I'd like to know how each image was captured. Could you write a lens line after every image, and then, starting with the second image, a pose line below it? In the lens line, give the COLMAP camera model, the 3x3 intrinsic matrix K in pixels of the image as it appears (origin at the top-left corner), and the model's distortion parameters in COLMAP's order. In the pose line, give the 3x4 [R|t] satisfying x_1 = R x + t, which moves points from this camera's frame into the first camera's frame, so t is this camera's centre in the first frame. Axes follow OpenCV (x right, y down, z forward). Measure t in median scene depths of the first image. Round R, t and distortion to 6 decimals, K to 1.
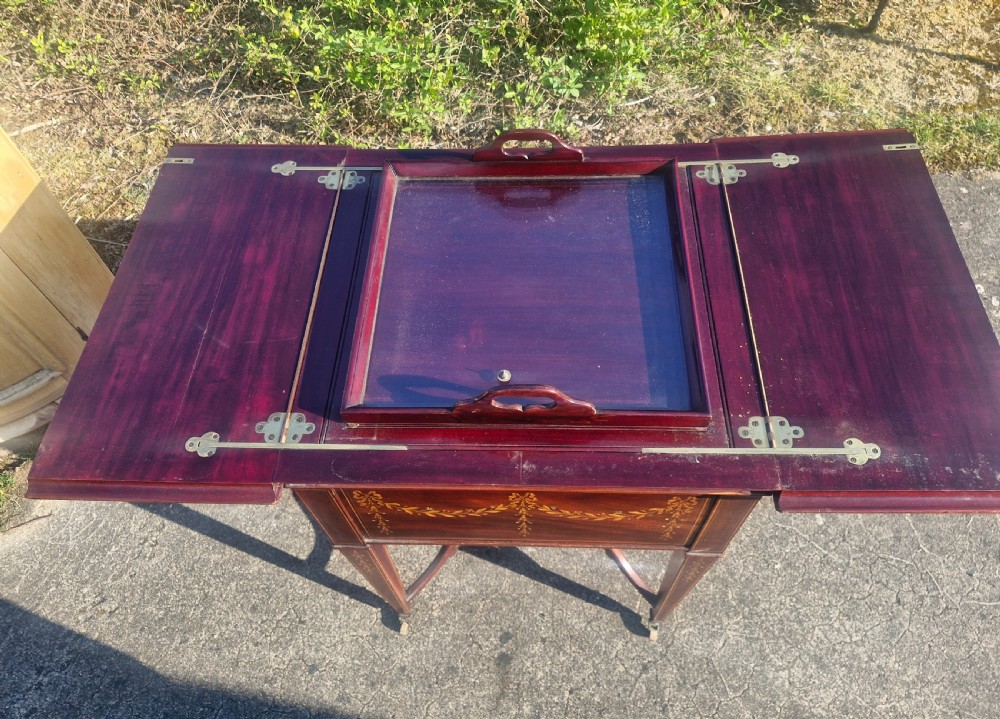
lens RADIAL K [[738.8, 0, 500.0], [0, 738.8, 359.5], [0, 0, 1]] dist [0.050006, -0.061386]
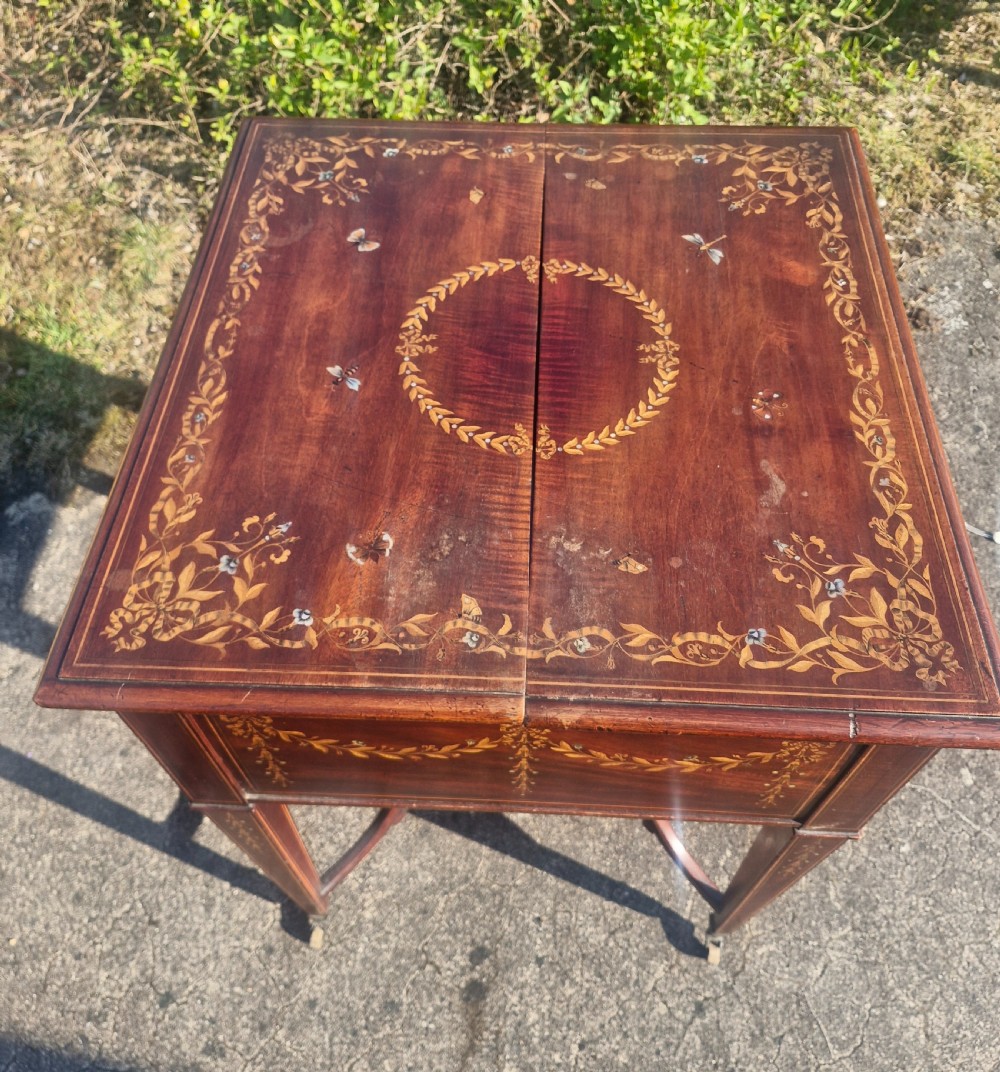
lens RADIAL K [[973.8, 0, 508.0], [0, 973.8, 522.8], [0, 0, 1]] dist [0.059990, -0.099413]
pose [[0.998932, 0.032693, 0.032640, -0.006681], [-0.031706, 0.999038, -0.030307, 0.032459], [-0.033599, 0.029240, 0.999008, 0.152264]]
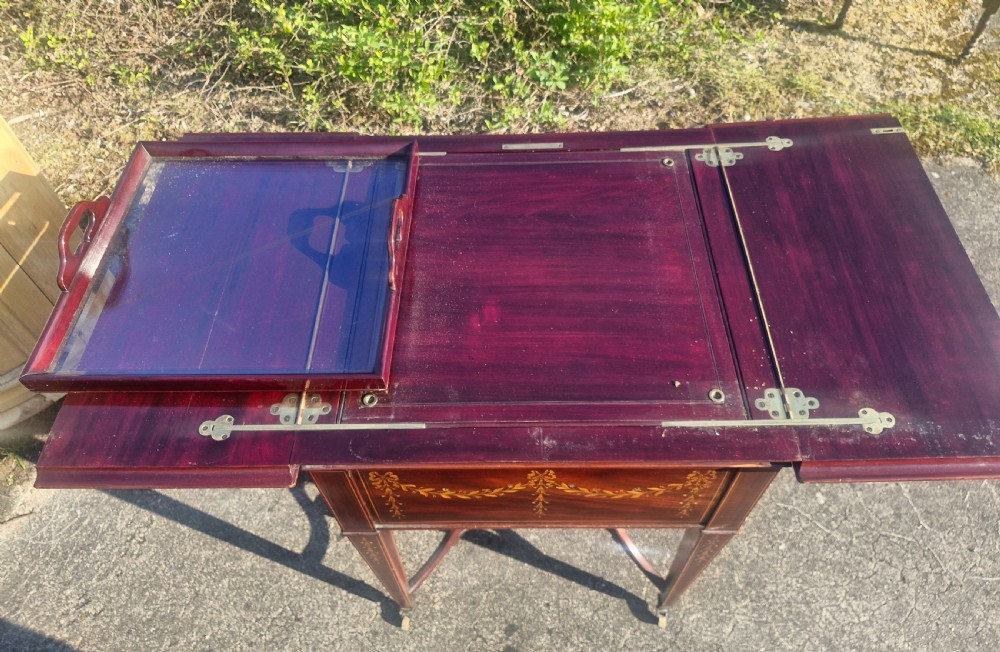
lens RADIAL K [[739.8, 0, 503.7], [0, 739.8, 290.8], [0, 0, 1]] dist [0.069375, -0.103988]
pose [[0.999067, -0.012317, 0.041396, -0.034376], [0.015615, 0.996648, -0.080307, 0.011249], [-0.040268, 0.080878, 0.995910, -0.005669]]
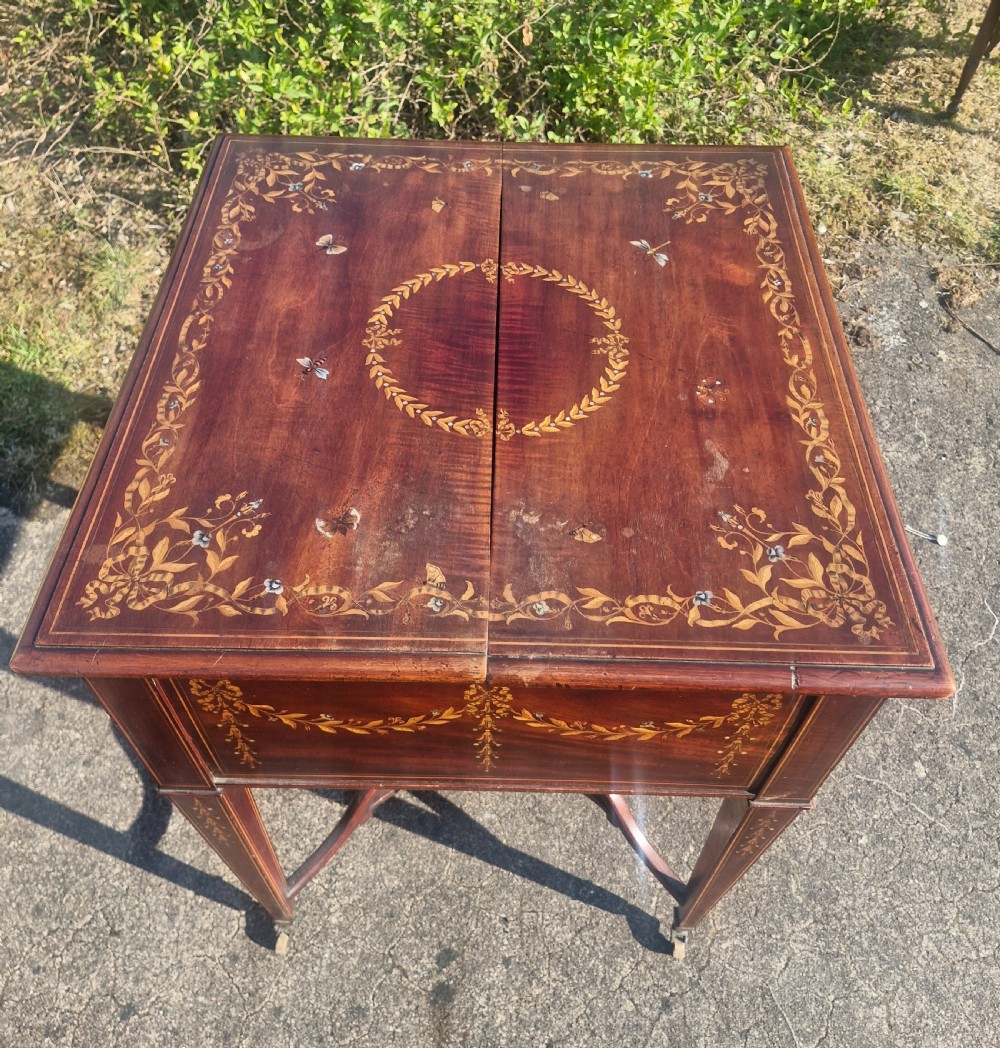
lens RADIAL K [[968.7, 0, 512.3], [0, 968.7, 489.3], [0, 0, 1]] dist [0.069553, -0.106709]
pose [[0.997167, 0.025770, 0.070668, -0.004900], [-0.018602, 0.994786, -0.100271, 0.060188], [-0.072884, 0.098672, 0.992447, 0.131022]]
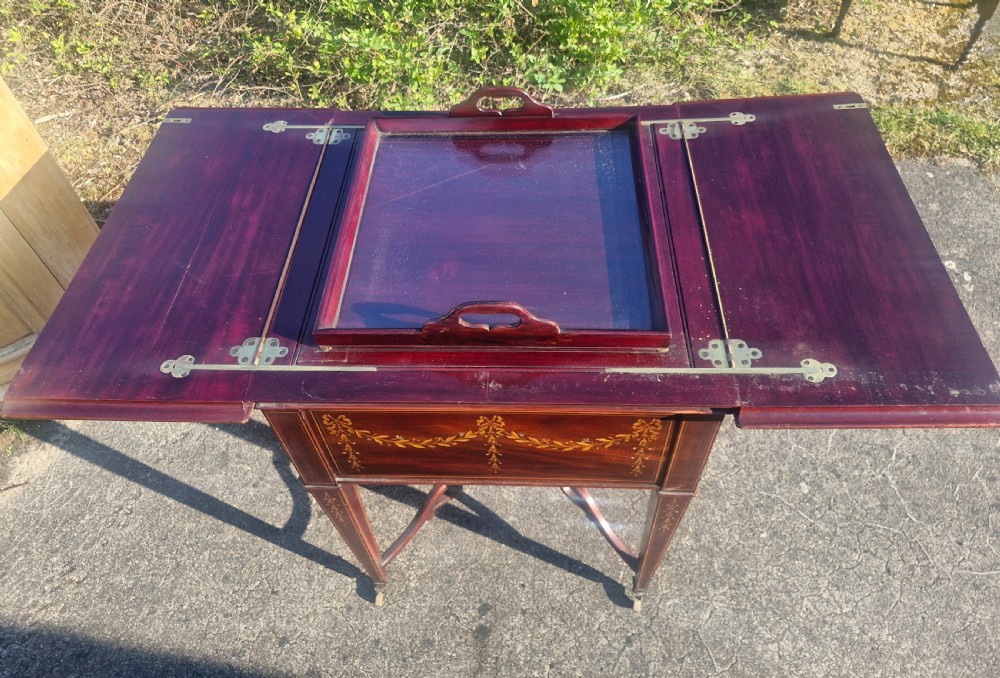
lens RADIAL K [[737.7, 0, 500.8], [0, 737.7, 269.6], [0, 0, 1]] dist [0.071456, -0.105887]
pose [[0.999995, 0.003178, -0.000061, 0.025936], [-0.003153, 0.989364, -0.145429, 0.074732], [-0.000402, 0.145429, 0.989369, -0.019902]]
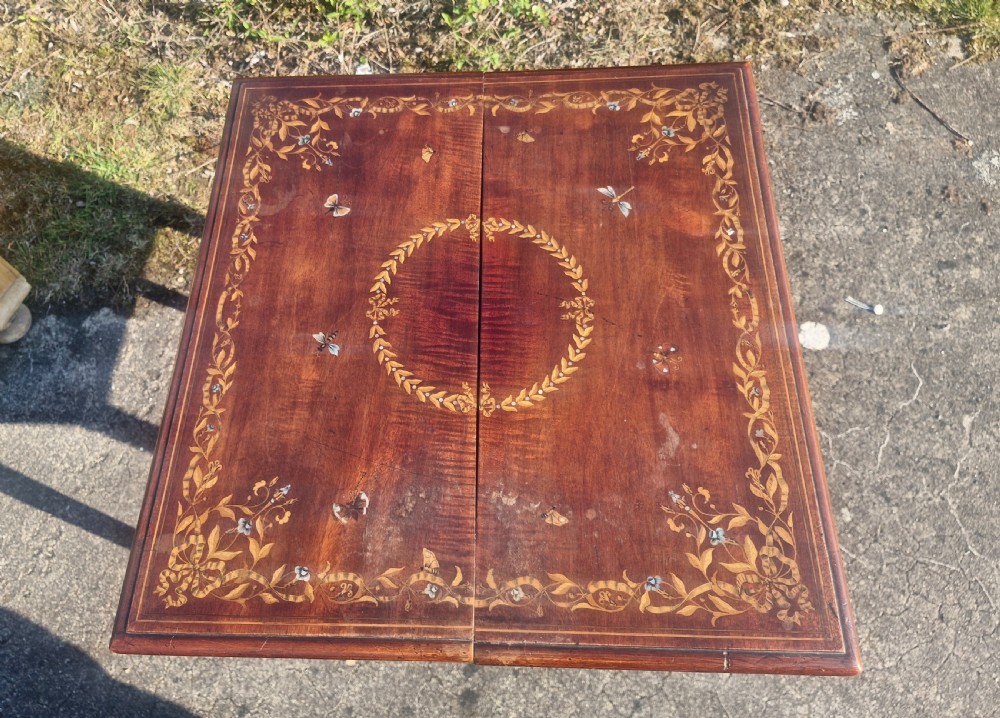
lens RADIAL K [[776.2, 0, 469.4], [0, 776.2, 296.6], [0, 0, 1]] dist [0.046649, -0.054294]
pose [[0.999793, -0.019756, -0.004929, 0.017651], [0.020169, 0.994117, 0.106416, -0.129800], [0.002798, -0.106493, 0.994310, 0.157817]]
